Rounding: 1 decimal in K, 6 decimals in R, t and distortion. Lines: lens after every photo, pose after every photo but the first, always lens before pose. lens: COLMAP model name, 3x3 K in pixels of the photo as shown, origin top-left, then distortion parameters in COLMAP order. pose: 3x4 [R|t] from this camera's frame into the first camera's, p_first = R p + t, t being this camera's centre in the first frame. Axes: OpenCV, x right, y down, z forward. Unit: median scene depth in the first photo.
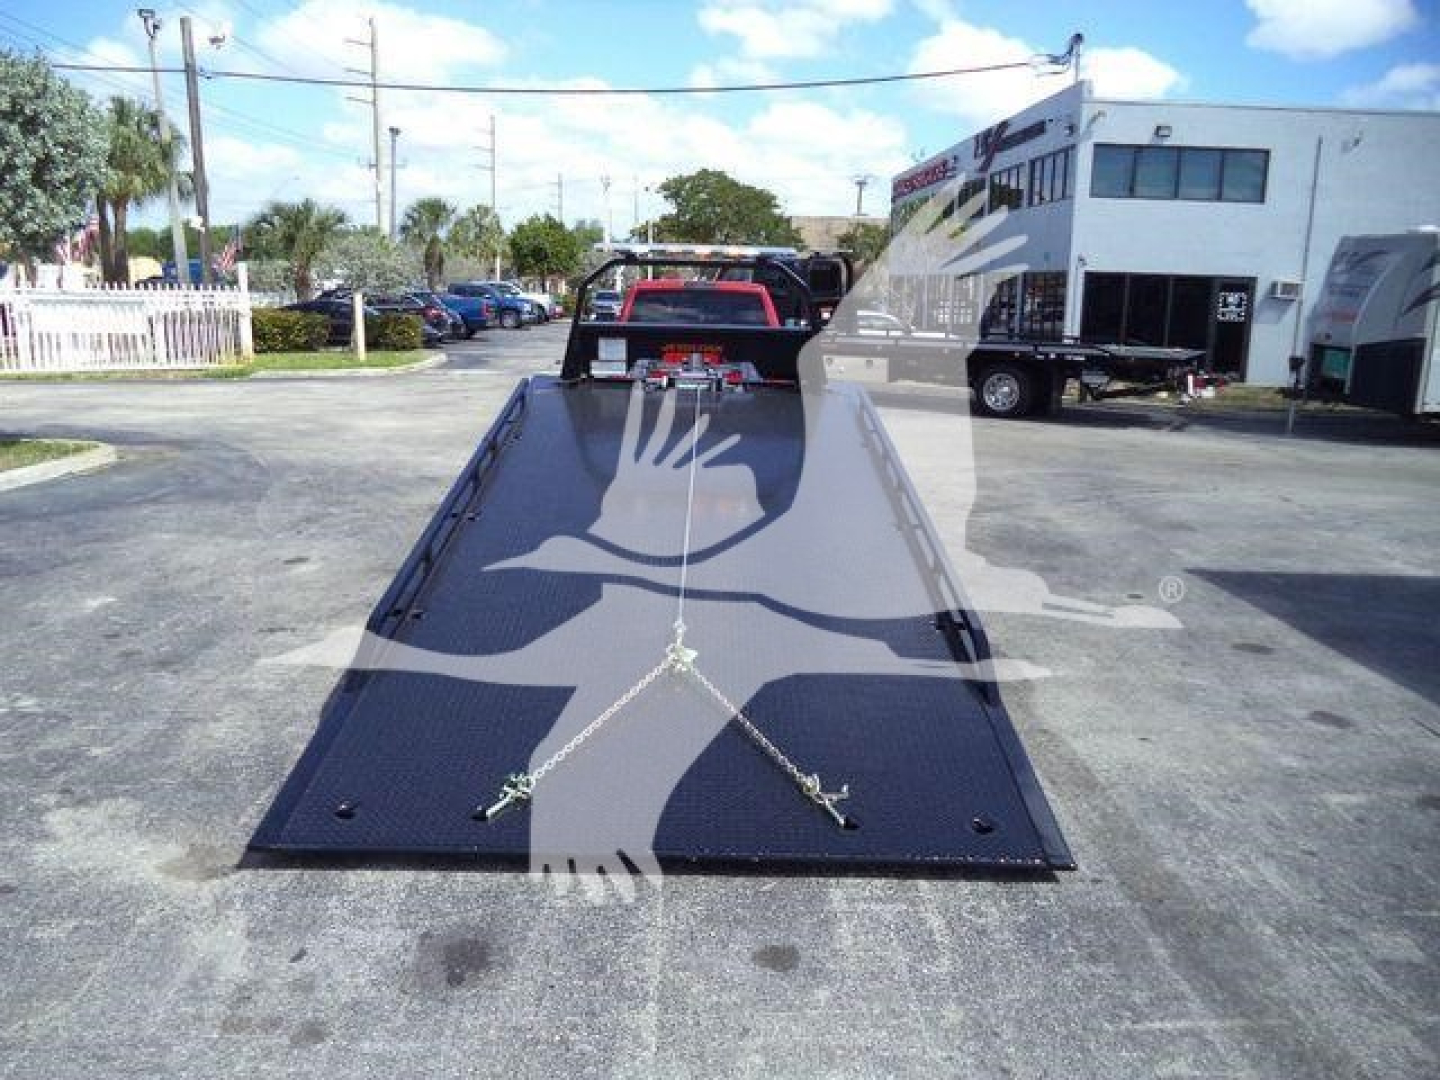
lens RADIAL K [[1179.5, 0, 720.0], [0, 1179.5, 540.0], [0, 0, 1]] dist [-0.064082, 0.071926]
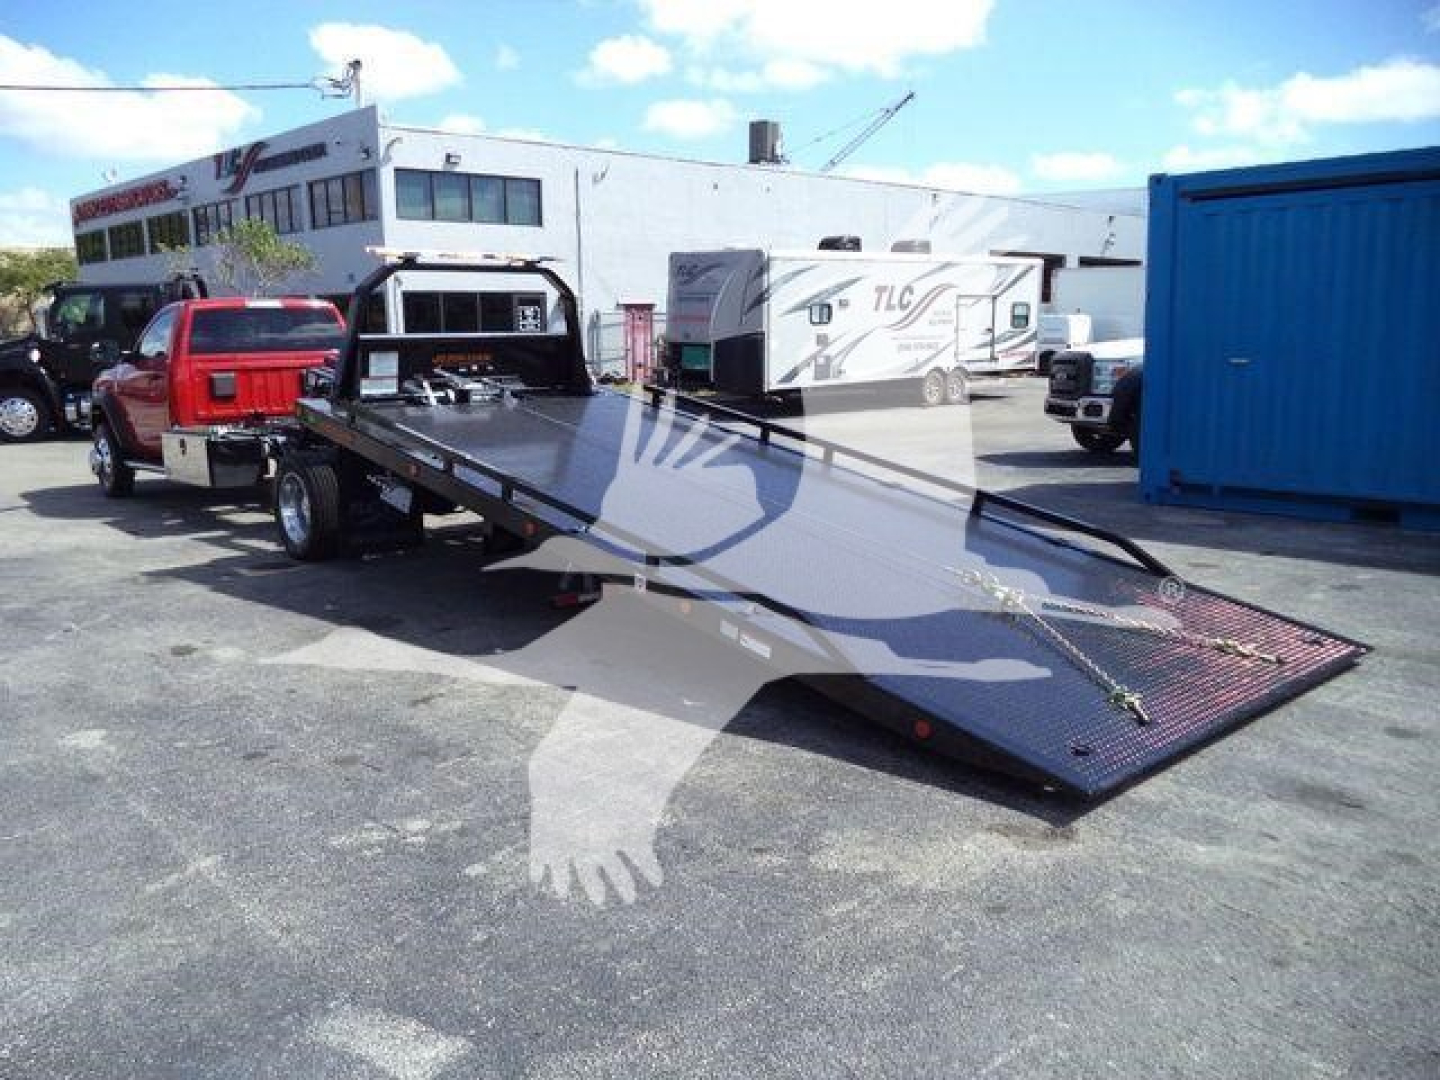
lens RADIAL K [[1179.5, 0, 720.0], [0, 1179.5, 540.0], [0, 0, 1]] dist [-0.064082, 0.071926]
pose [[0.753981, -0.154362, 0.638502, -0.217263], [0.169651, 0.984781, 0.037744, -0.008636], [-0.634611, 0.079864, 0.768694, 0.068111]]
